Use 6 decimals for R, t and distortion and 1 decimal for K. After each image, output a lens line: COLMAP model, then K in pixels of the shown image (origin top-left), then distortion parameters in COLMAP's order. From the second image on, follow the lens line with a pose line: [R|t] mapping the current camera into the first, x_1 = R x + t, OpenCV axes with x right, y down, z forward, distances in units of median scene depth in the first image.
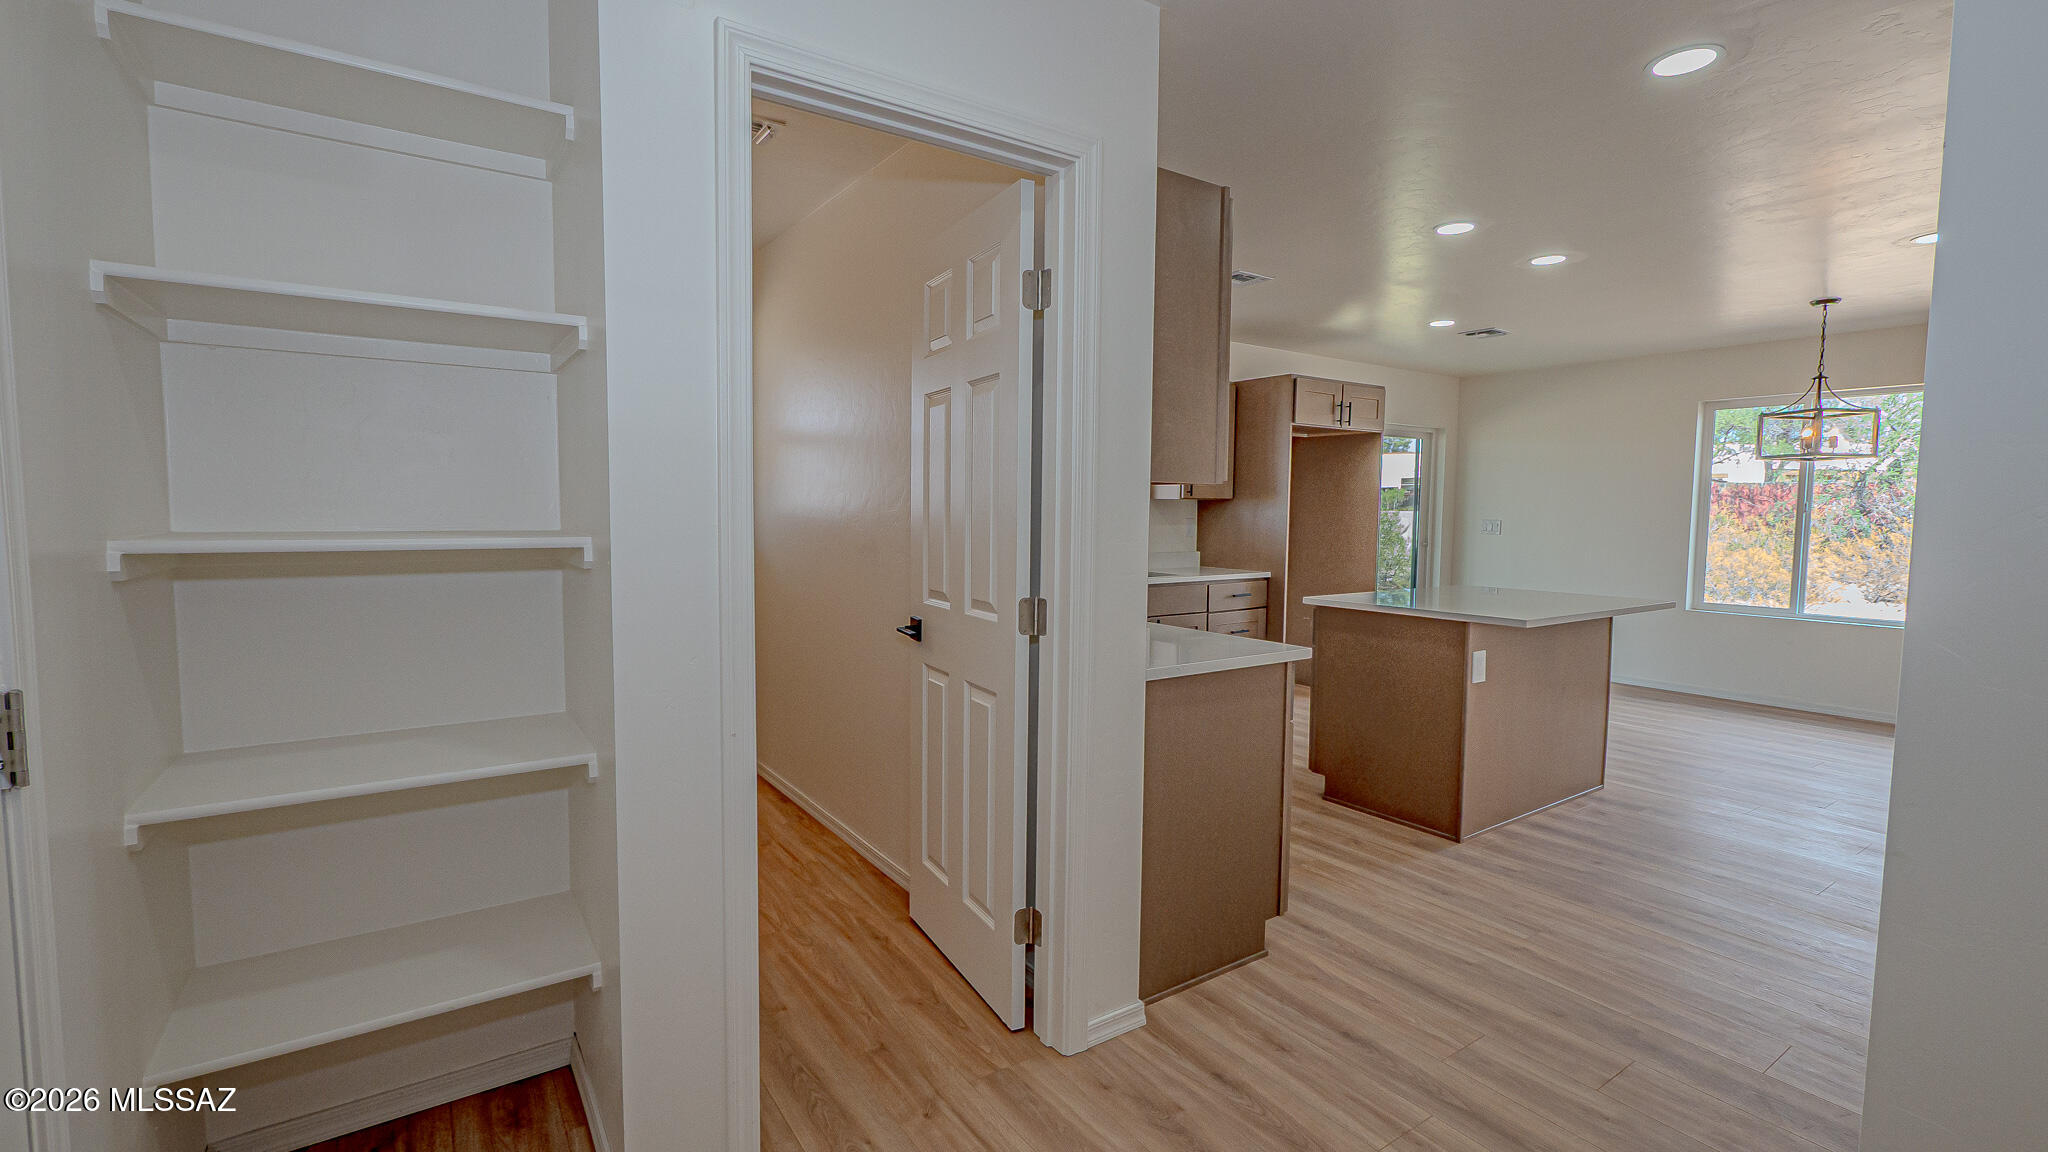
lens RADIAL K [[897.5, 0, 1026.7], [0, 897.5, 572.2], [0, 0, 1]] dist [-0.002308, -0.000315]
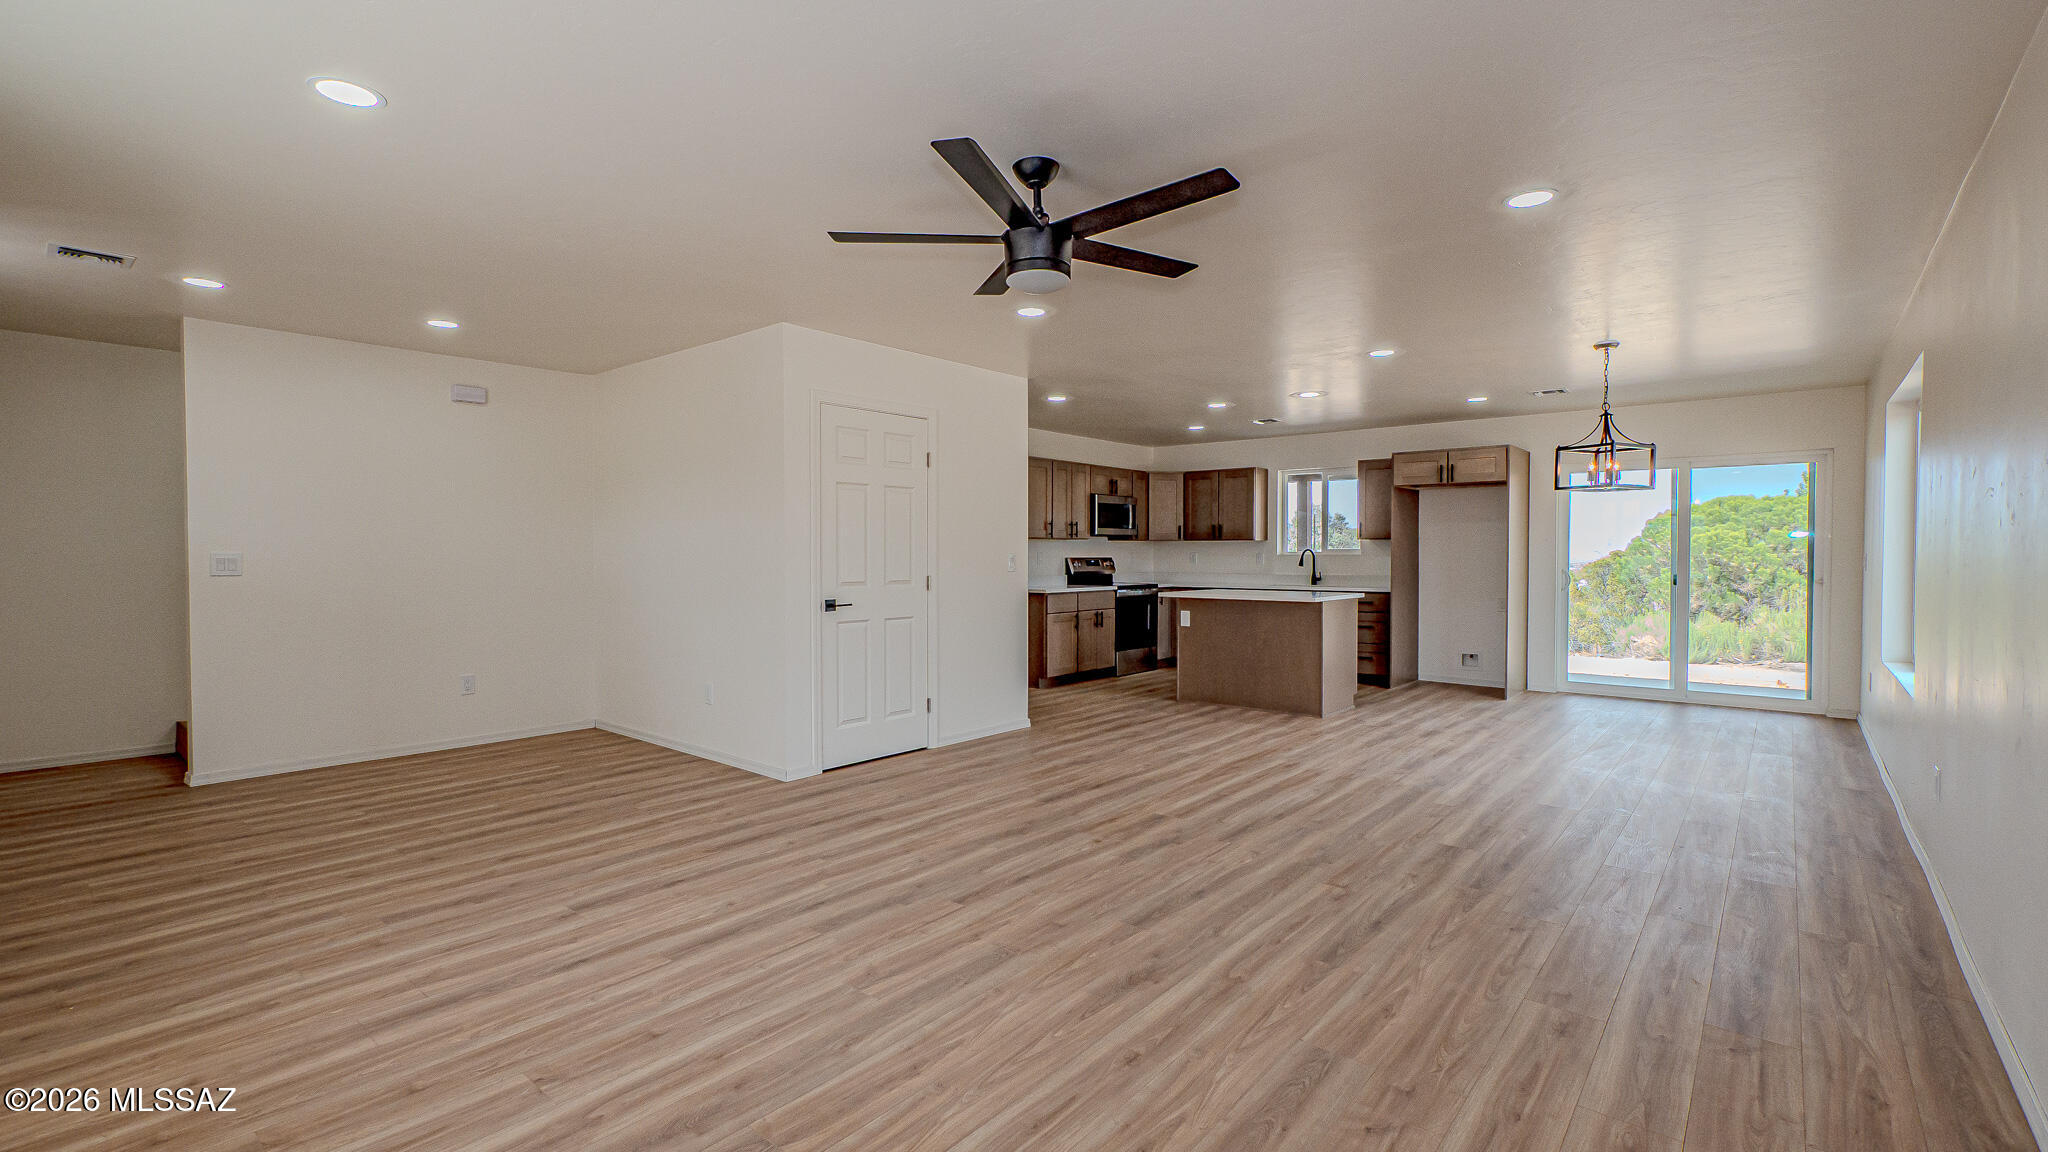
lens RADIAL K [[897.5, 0, 1026.7], [0, 897.5, 572.2], [0, 0, 1]] dist [-0.002308, -0.000315]
pose [[0.265665, 0.012003, -0.963991, 1.513812], [-0.064973, 0.997872, -0.005481, 0.020190], [0.961874, 0.064089, 0.265879, 0.047831]]
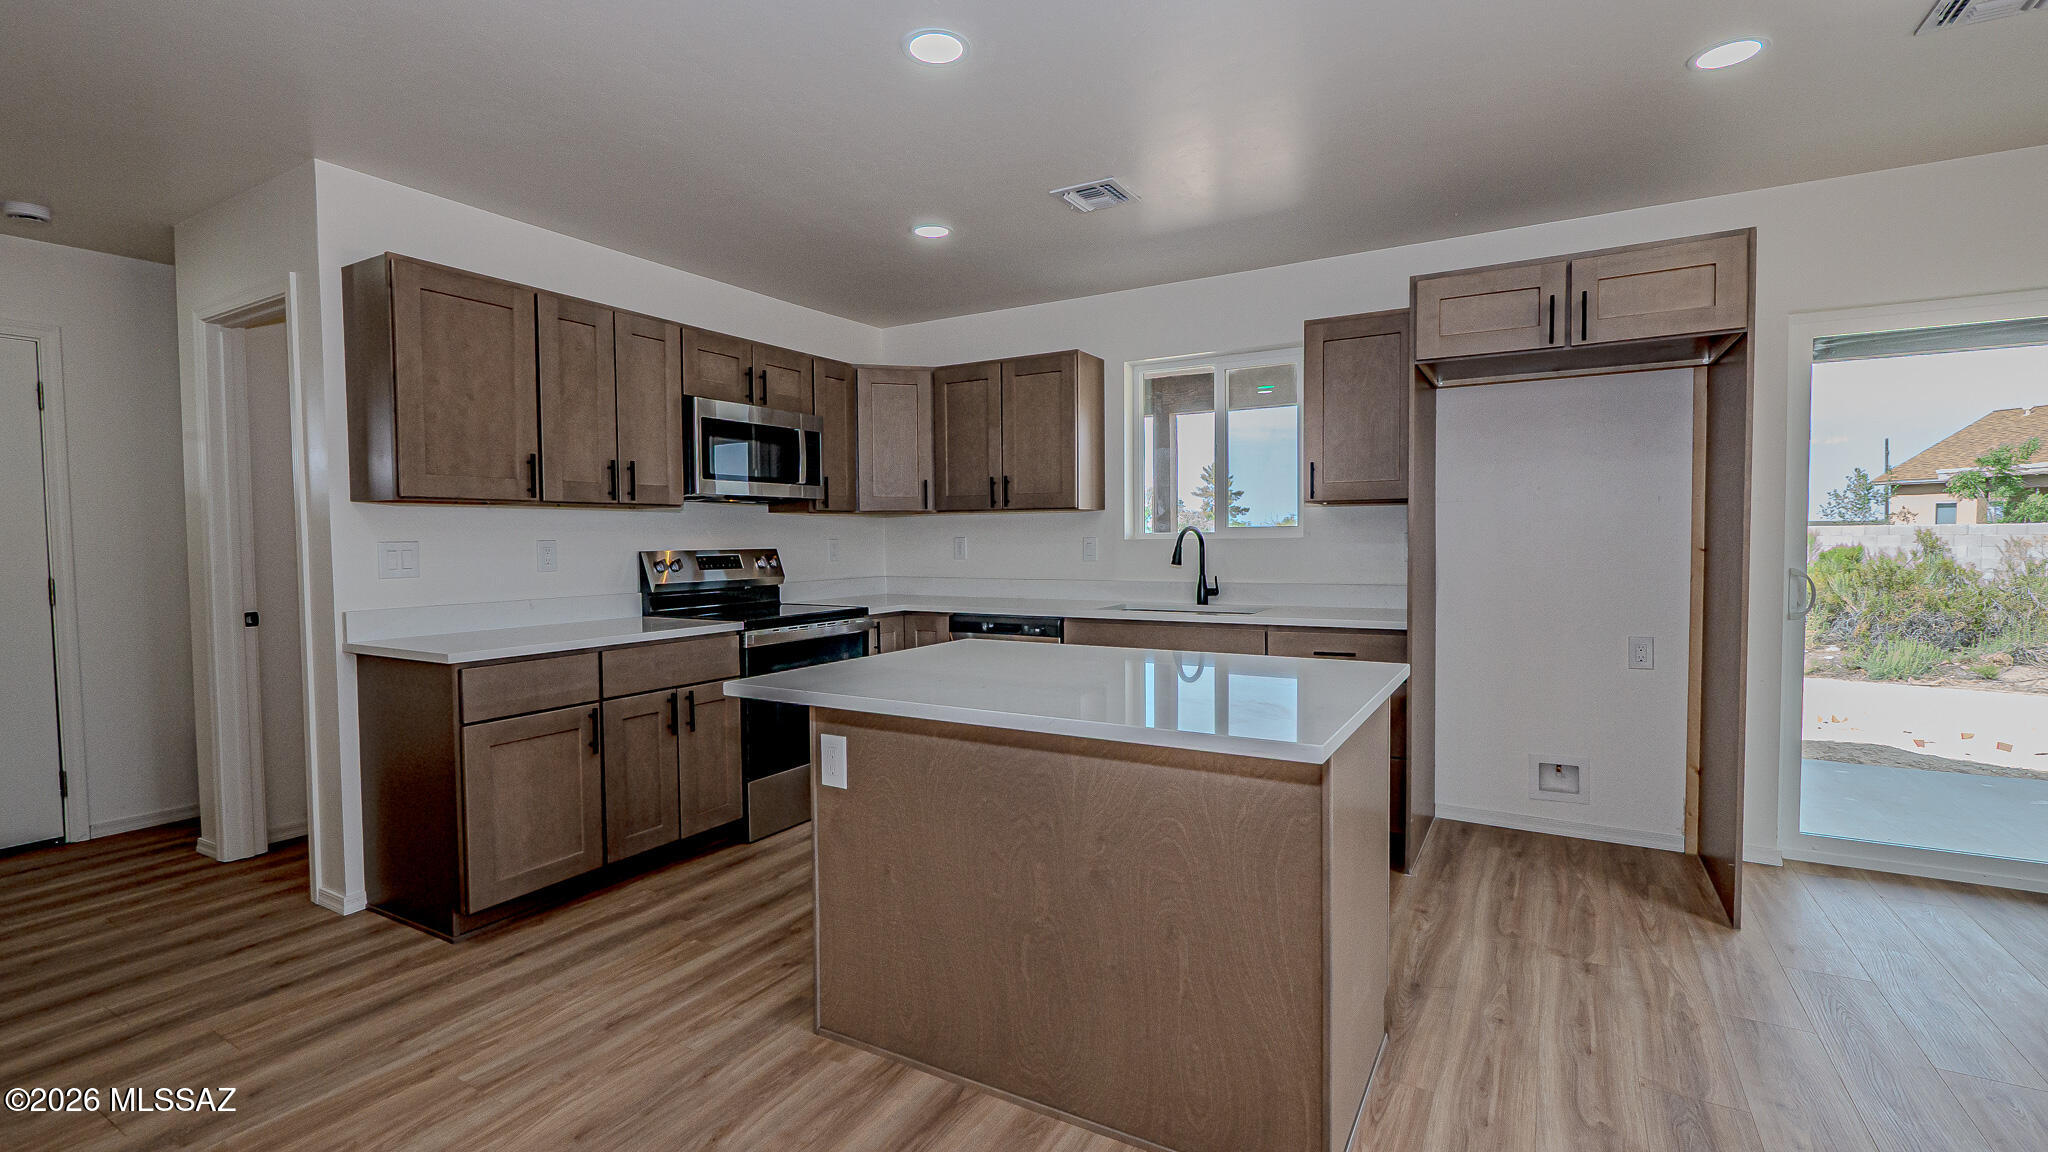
lens RADIAL K [[897.5, 0, 1026.7], [0, 897.5, 572.2], [0, 0, 1]] dist [-0.002308, -0.000315]
pose [[0.427671, 0.021681, -0.903674, 0.695632], [-0.050553, 0.998721, 0.000036, -0.019814], [0.902520, 0.045668, 0.428220, 0.528793]]
